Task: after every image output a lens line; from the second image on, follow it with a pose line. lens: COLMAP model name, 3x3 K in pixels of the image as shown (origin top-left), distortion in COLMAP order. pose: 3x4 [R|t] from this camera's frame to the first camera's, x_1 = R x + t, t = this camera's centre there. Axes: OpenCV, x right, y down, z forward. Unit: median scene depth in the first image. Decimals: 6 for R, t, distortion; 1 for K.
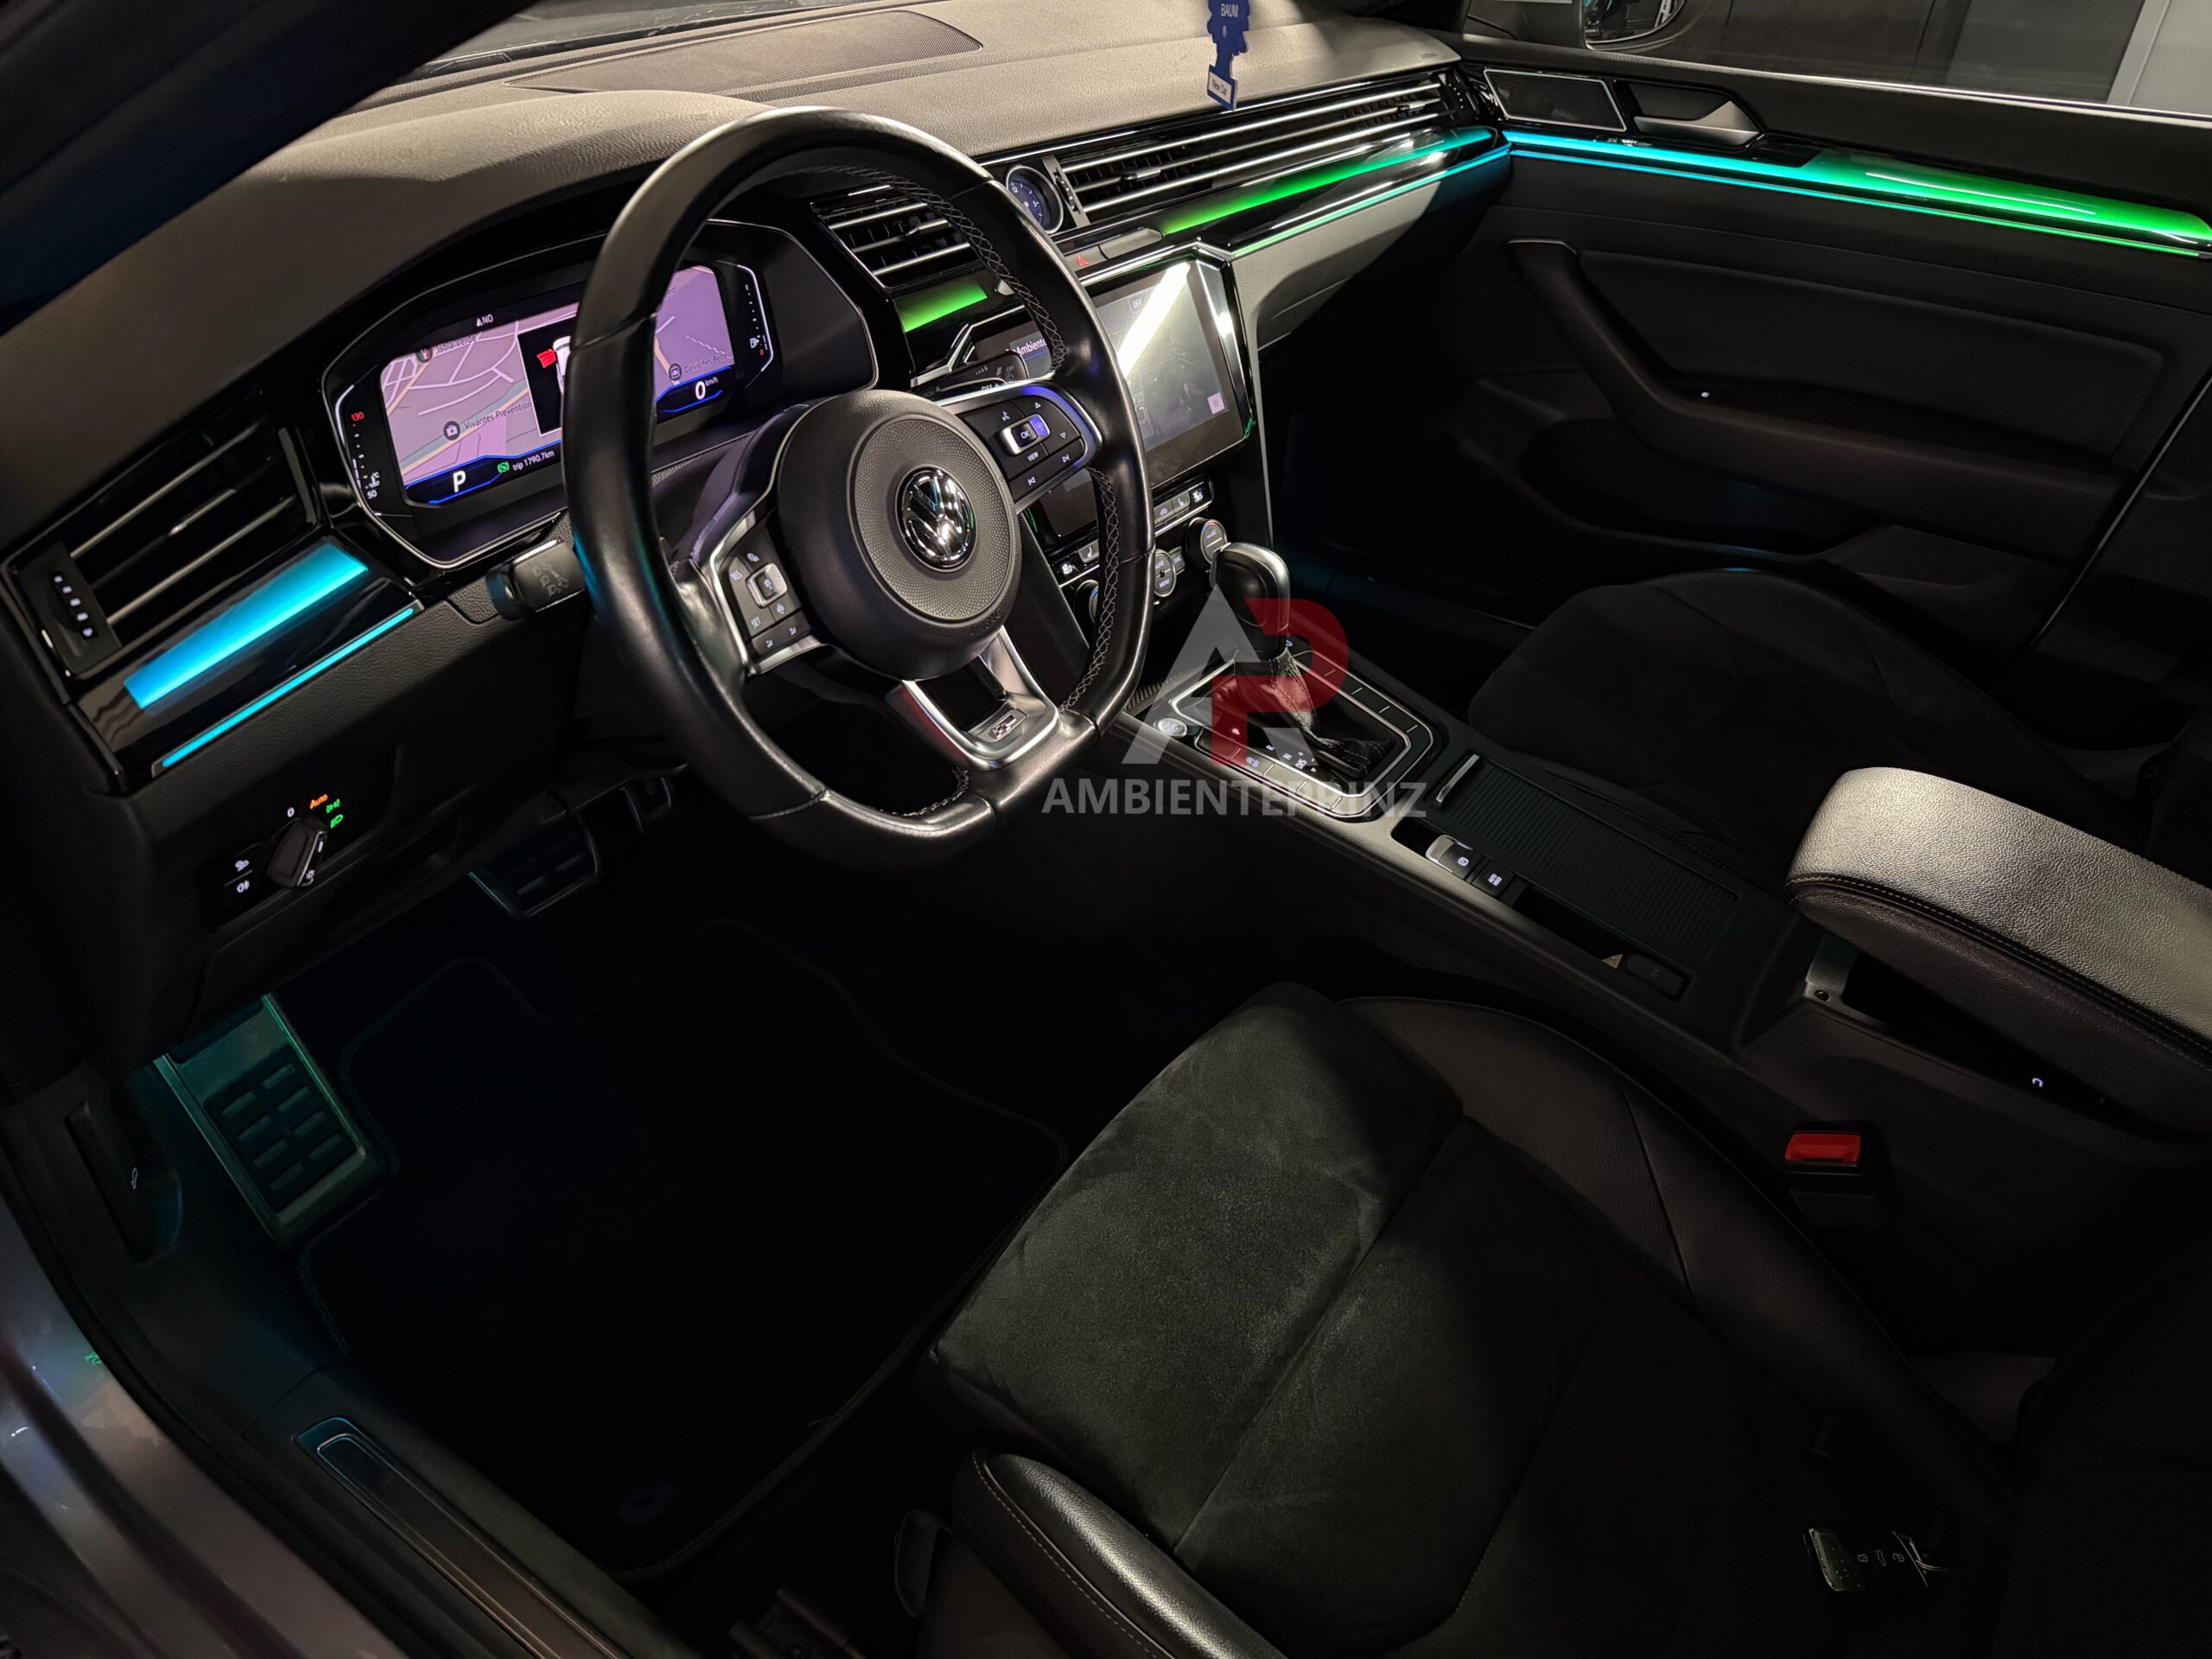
lens RADIAL K [[1565.8, 0, 1106.5], [0, 1565.8, 868.5], [0, 0, 1]] dist [0.053097, -0.067134]
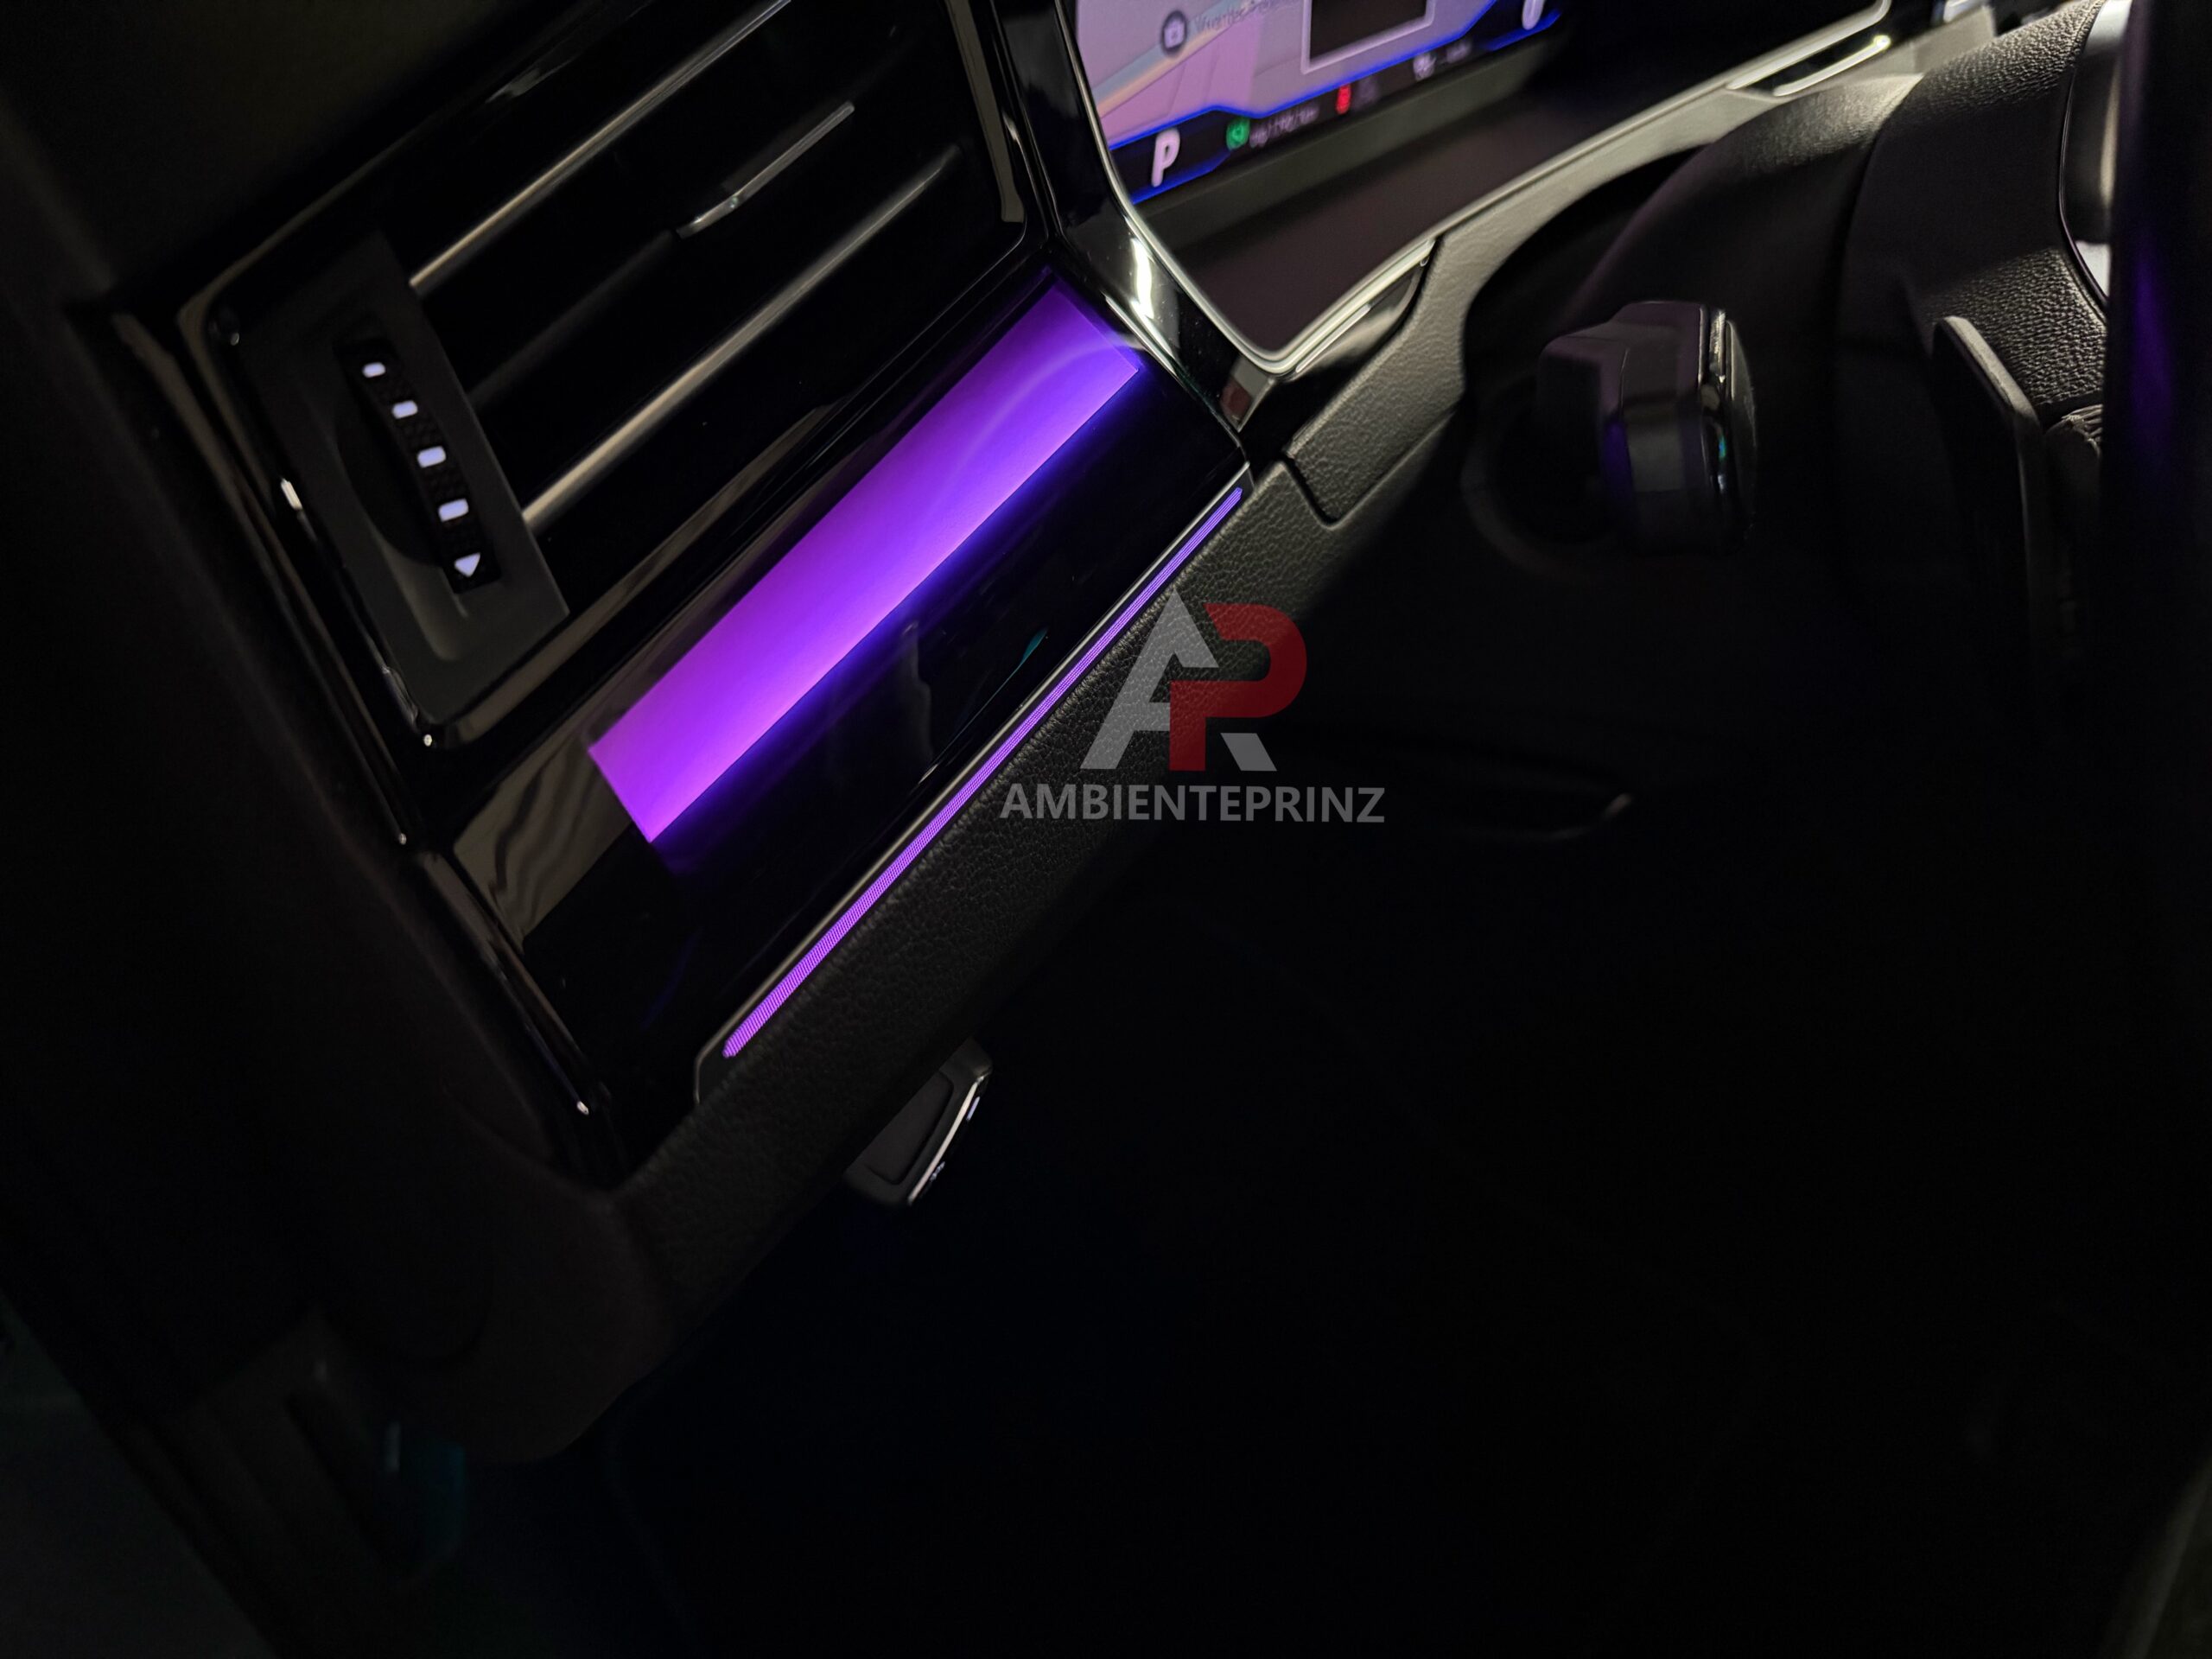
lens RADIAL K [[1538.5, 0, 1100.9], [0, 1538.5, 834.0], [0, 0, 1]] dist [0.049279, -0.076725]
pose [[0.995451, 0.074890, -0.058897, -0.491577], [-0.067845, 0.991201, 0.113656, -0.135540], [0.066891, -0.109143, 0.991773, 0.698312]]
